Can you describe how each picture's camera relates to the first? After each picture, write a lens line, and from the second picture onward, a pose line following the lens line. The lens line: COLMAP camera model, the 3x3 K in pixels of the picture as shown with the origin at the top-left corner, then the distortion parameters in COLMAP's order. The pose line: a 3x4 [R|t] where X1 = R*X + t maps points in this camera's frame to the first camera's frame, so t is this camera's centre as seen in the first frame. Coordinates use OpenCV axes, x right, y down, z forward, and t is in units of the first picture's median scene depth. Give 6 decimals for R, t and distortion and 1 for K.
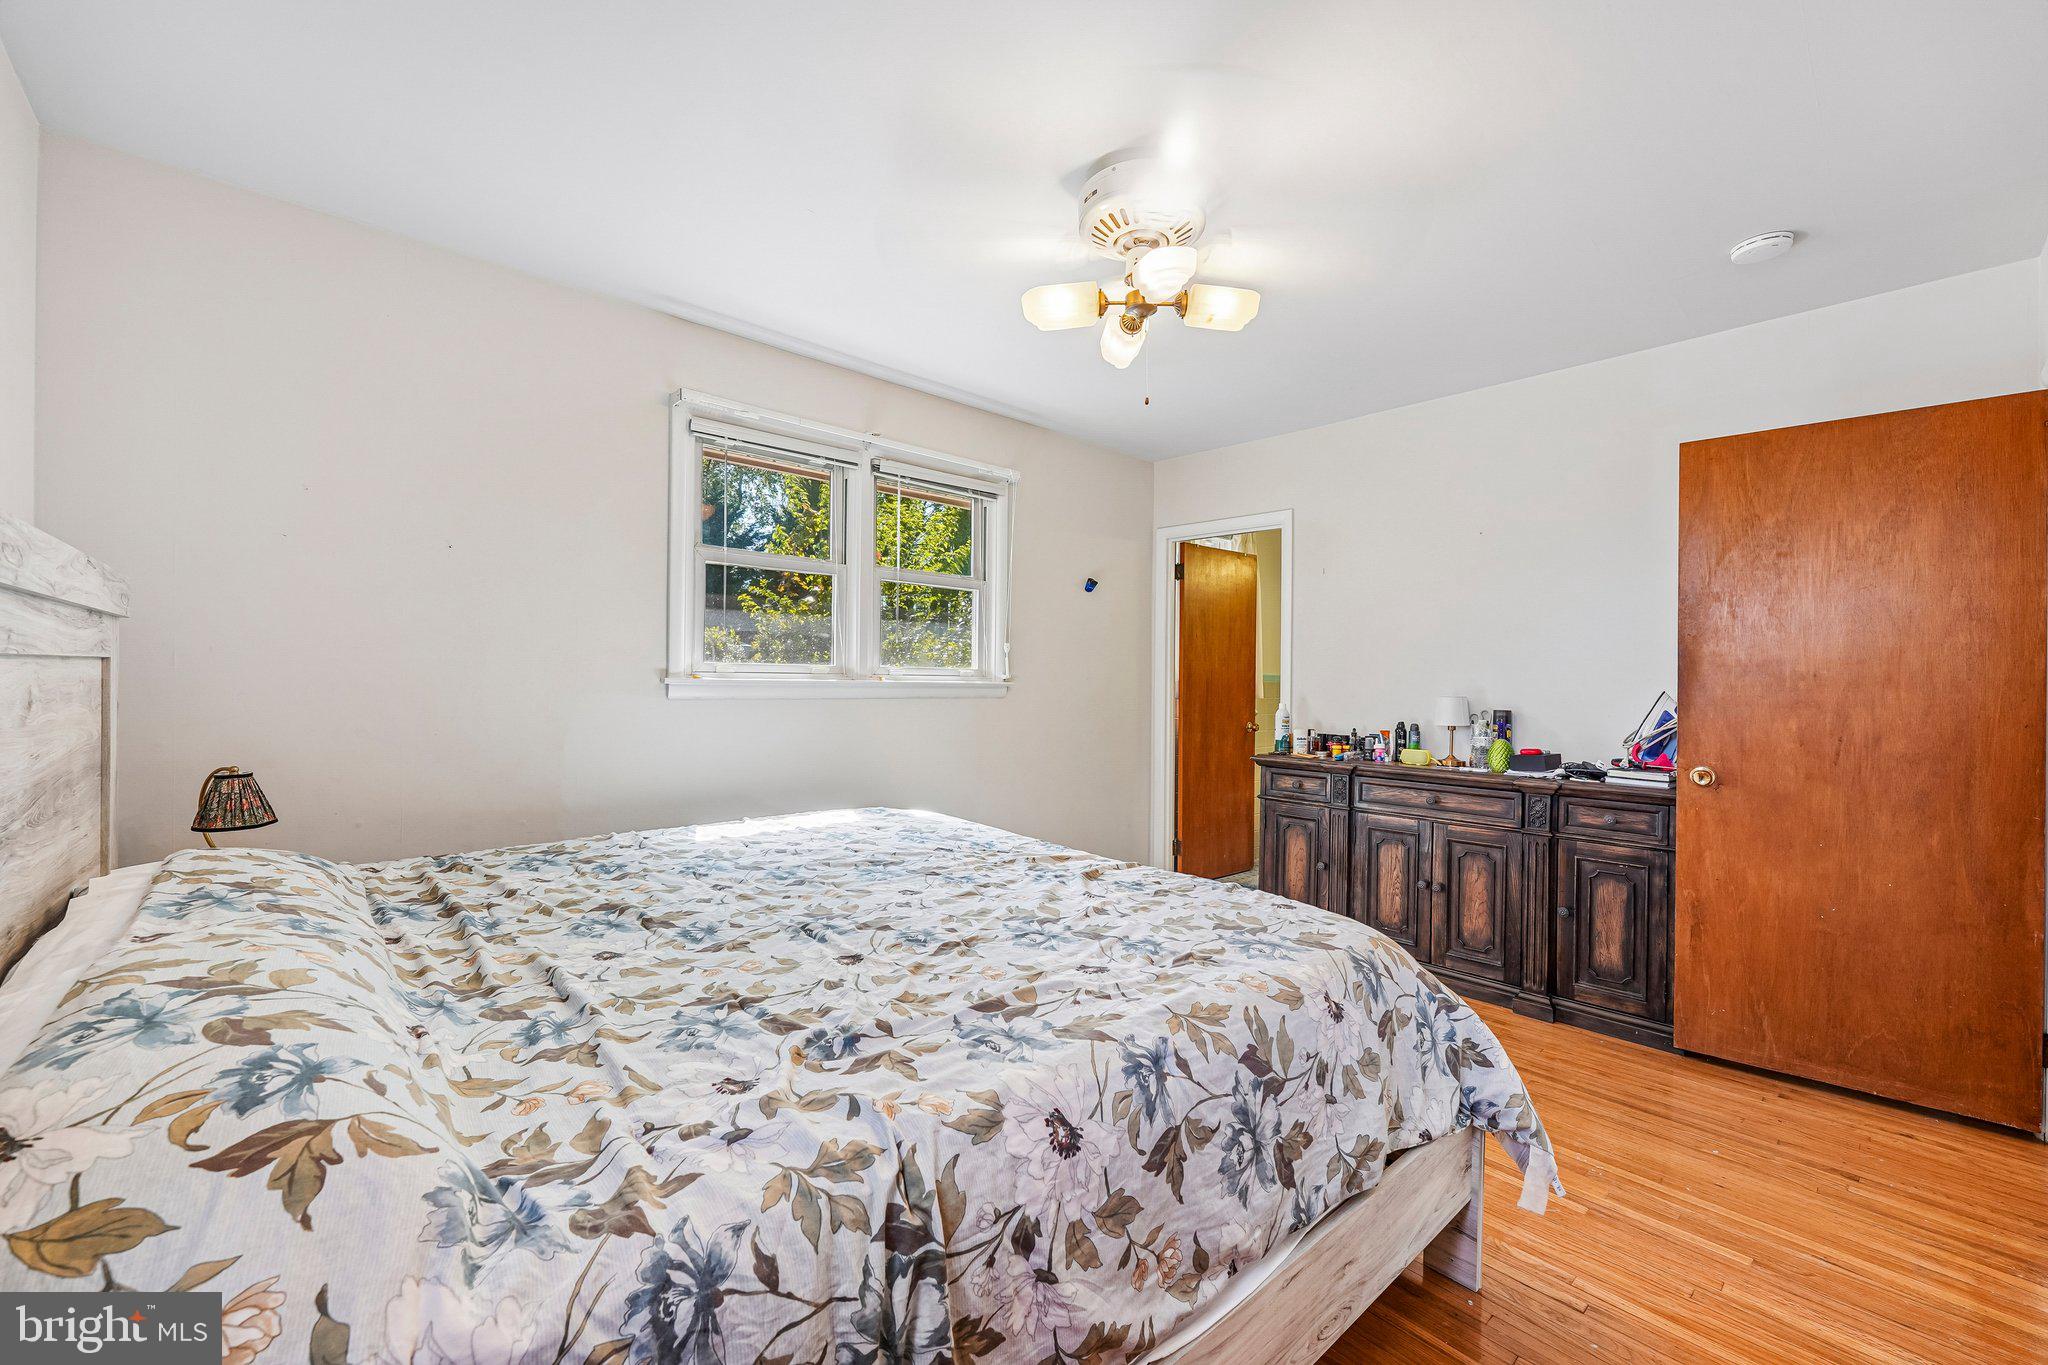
lens RADIAL K [[826.8, 0, 1024.0], [0, 826.8, 682.5], [0, 0, 1]] dist [0.037299, -0.000021]
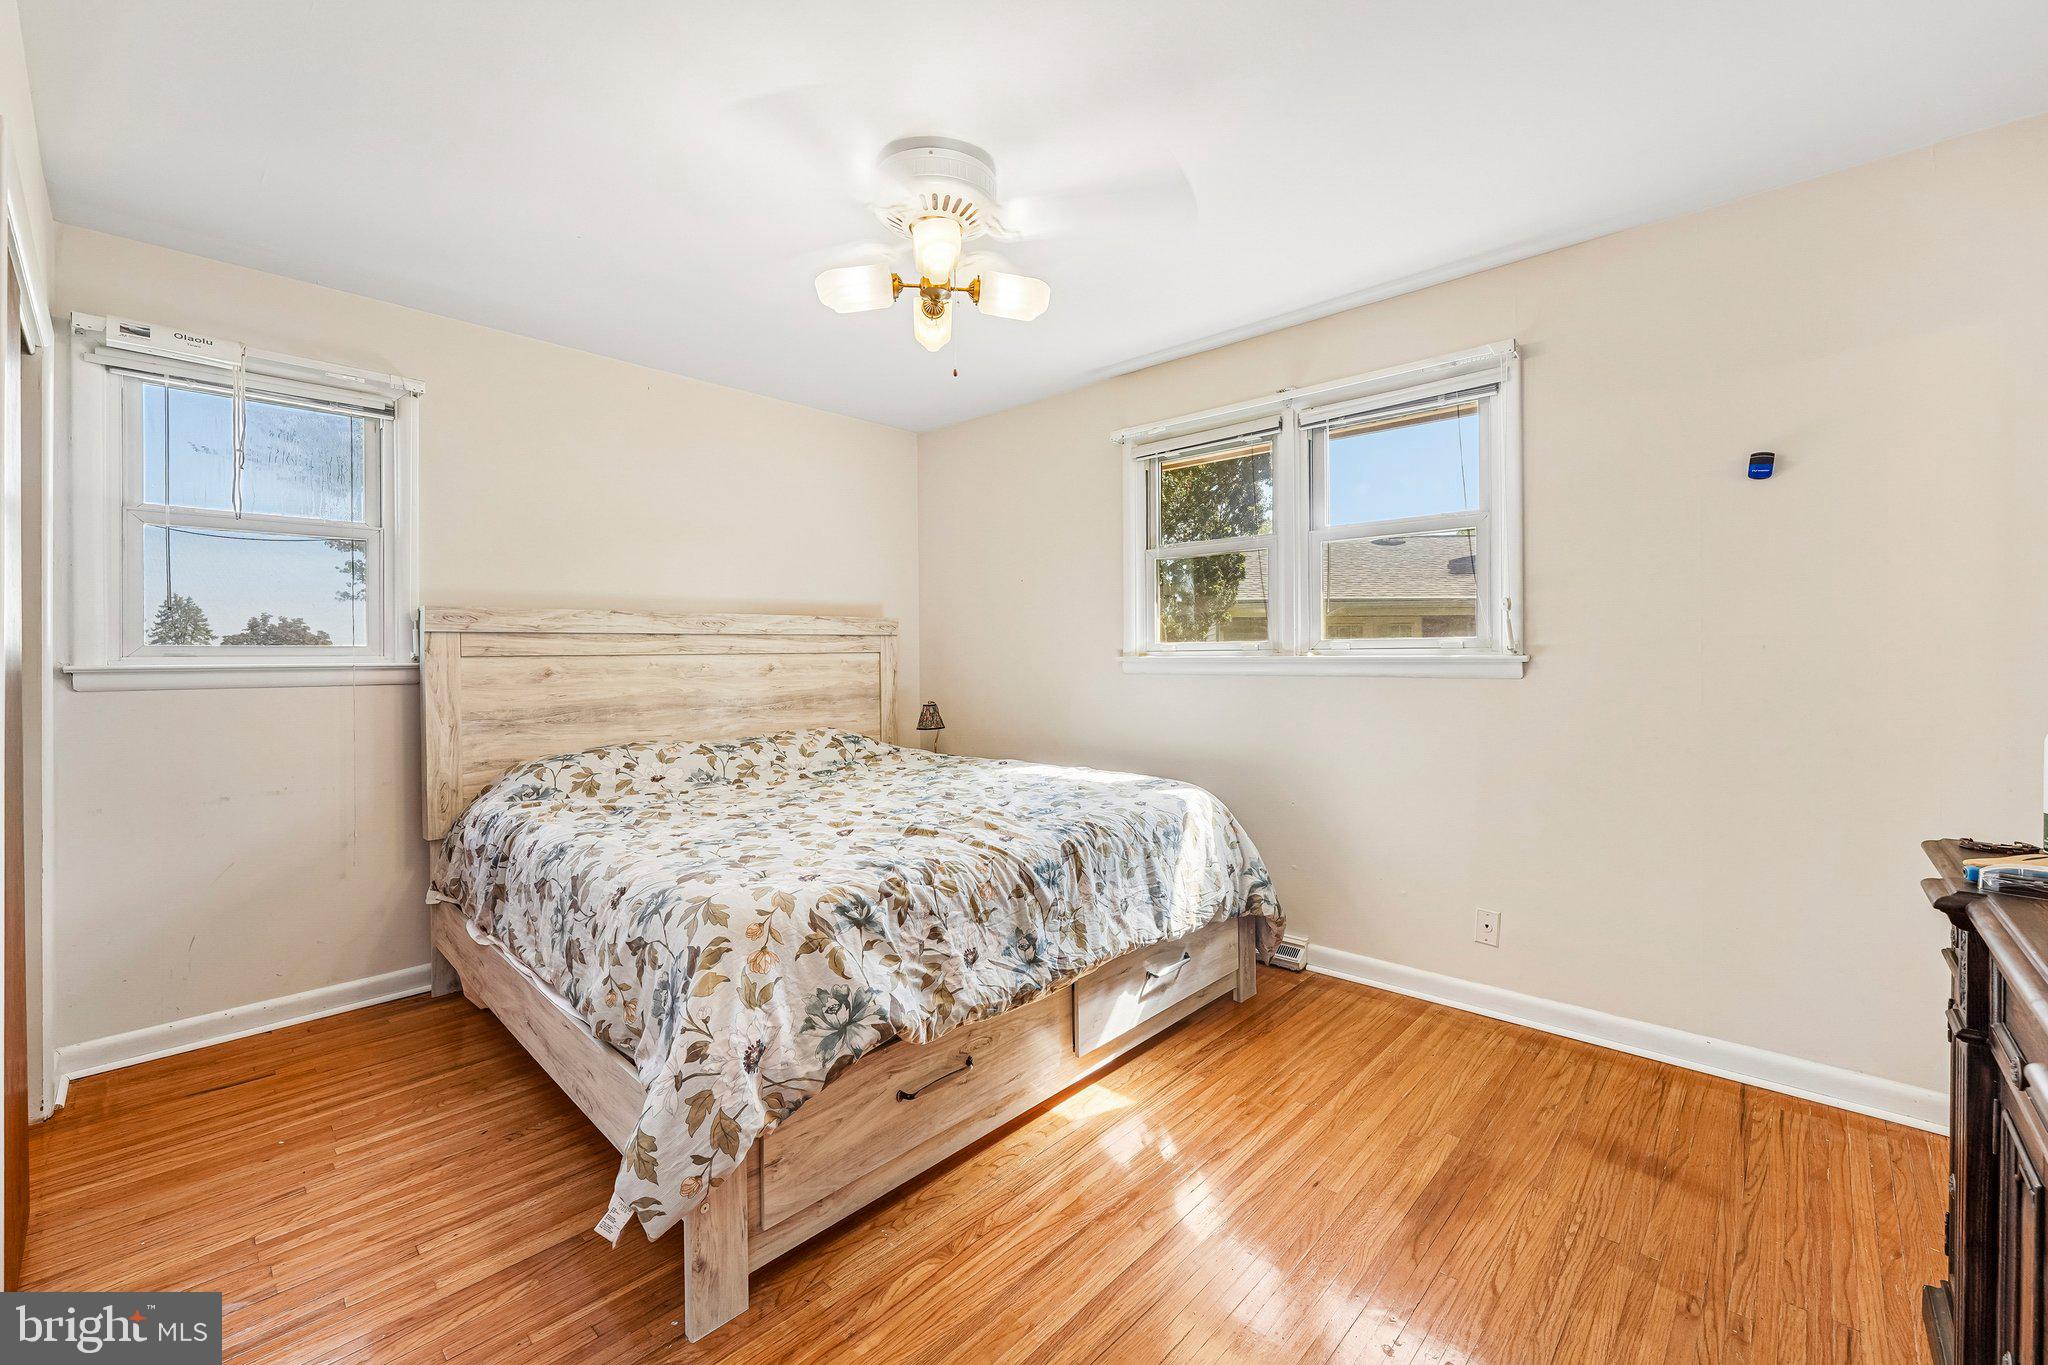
lens RADIAL K [[818.6, 0, 1024.0], [0, 818.6, 682.5], [0, 0, 1]] dist [0.000779, -0.000216]
pose [[0.098086, 0.018216, -0.995011, 0.982972], [0.006343, 0.999801, 0.018929, 0.010840], [0.995158, -0.008168, 0.097951, 0.863729]]
